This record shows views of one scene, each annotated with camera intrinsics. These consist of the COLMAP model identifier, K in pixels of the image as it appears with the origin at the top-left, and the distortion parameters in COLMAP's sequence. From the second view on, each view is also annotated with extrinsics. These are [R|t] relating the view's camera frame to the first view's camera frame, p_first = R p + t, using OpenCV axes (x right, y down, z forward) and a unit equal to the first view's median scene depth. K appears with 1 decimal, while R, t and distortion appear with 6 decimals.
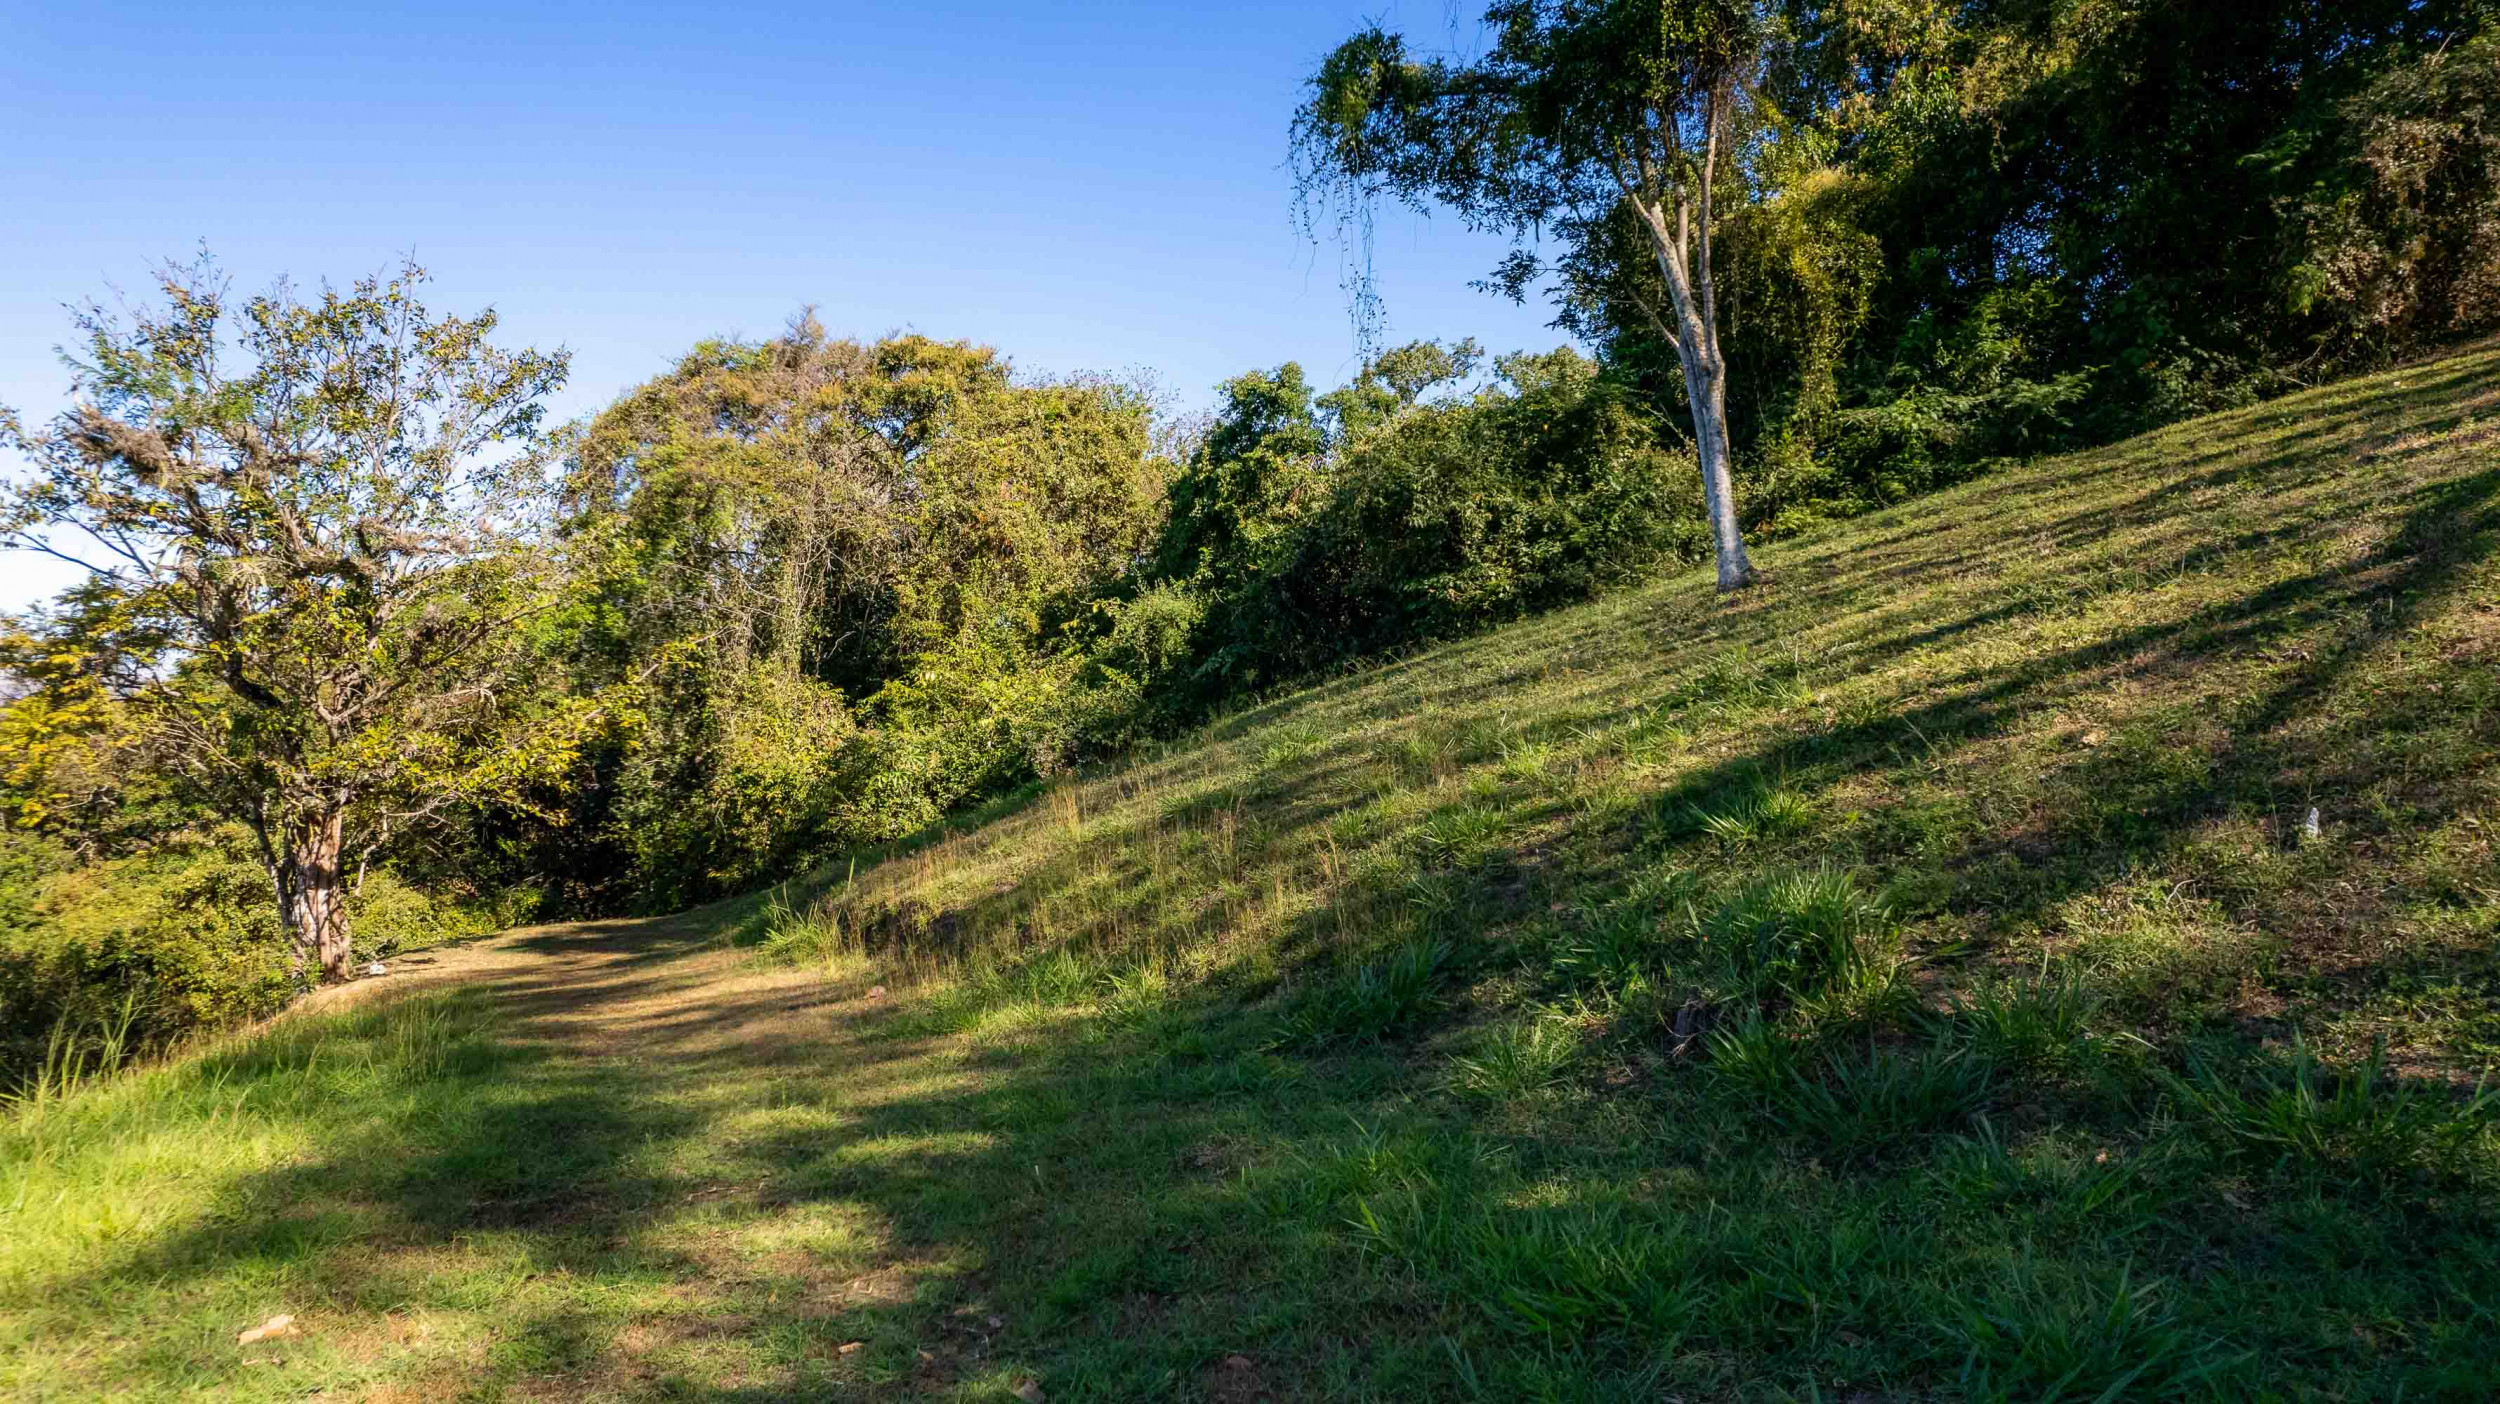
lens RADIAL K [[1603.8, 0, 1293.3], [0, 1603.8, 694.0], [0, 0, 1]] dist [-0.071959, 0.065701]
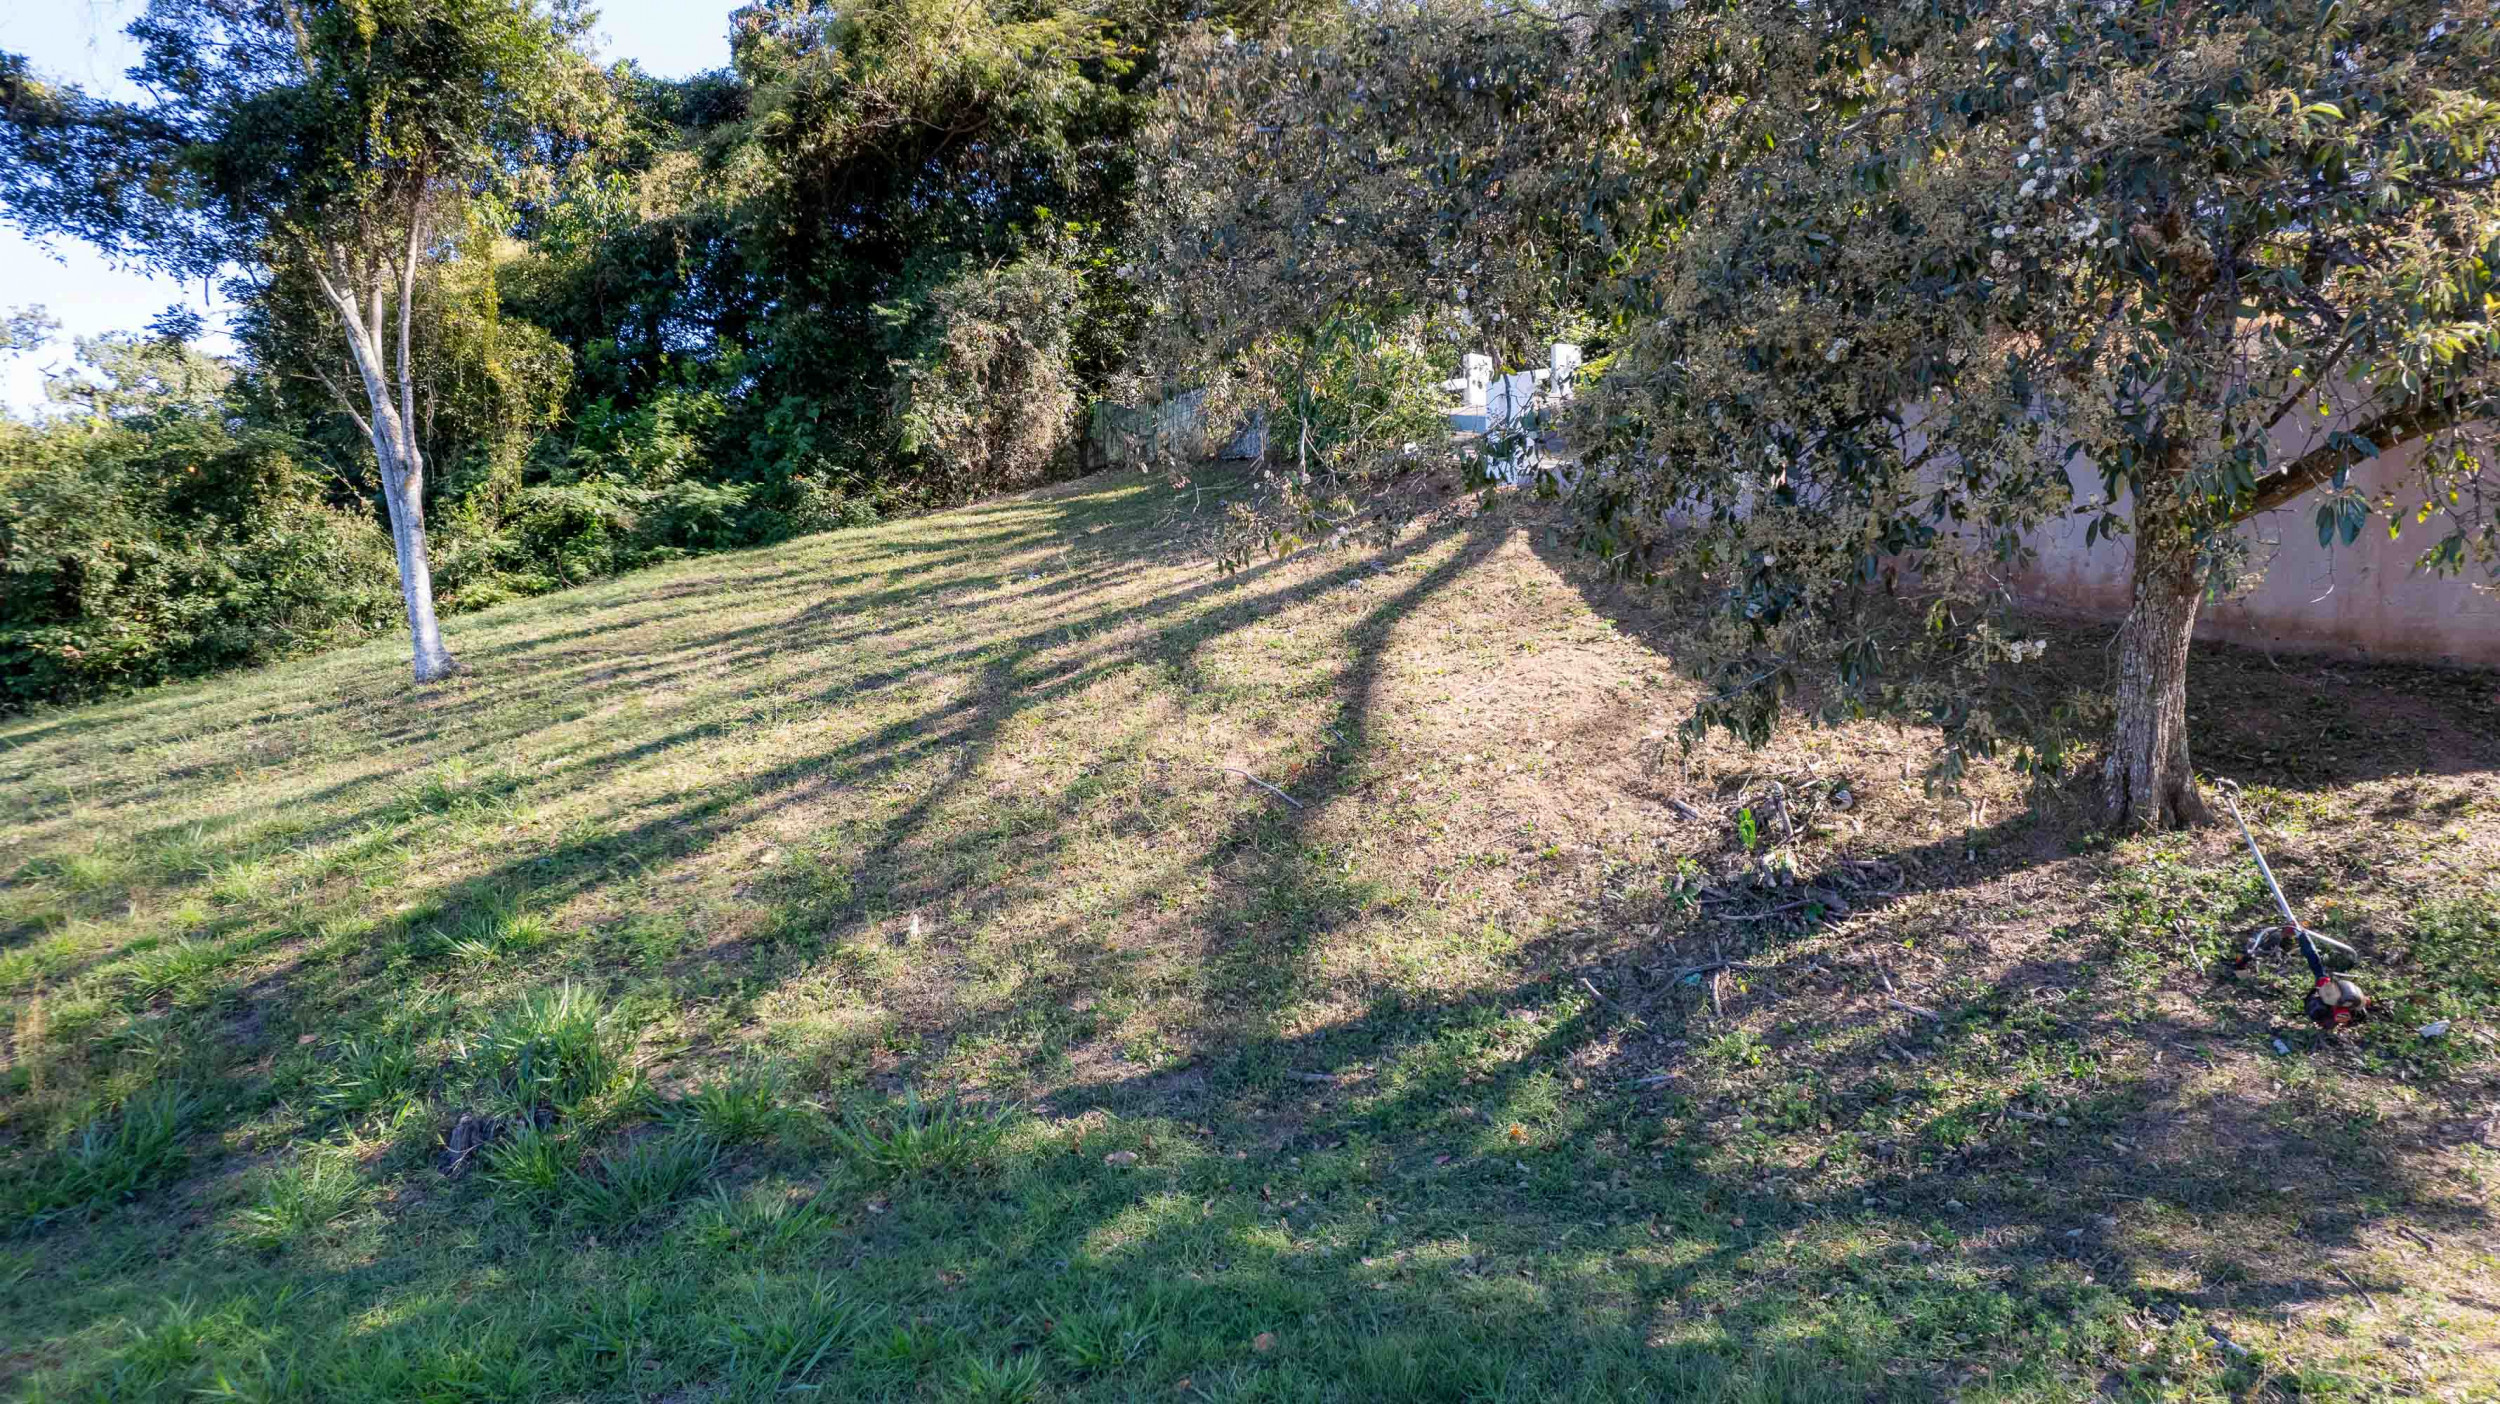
lens RADIAL K [[1603.8, 0, 1260.8], [0, 1603.8, 697.5], [0, 0, 1]] dist [-0.071959, 0.065701]
pose [[0.705413, -0.007094, 0.708761, -0.081377], [0.002287, 0.999967, 0.007733, -0.064737], [-0.708792, -0.003834, 0.705407, -0.127225]]
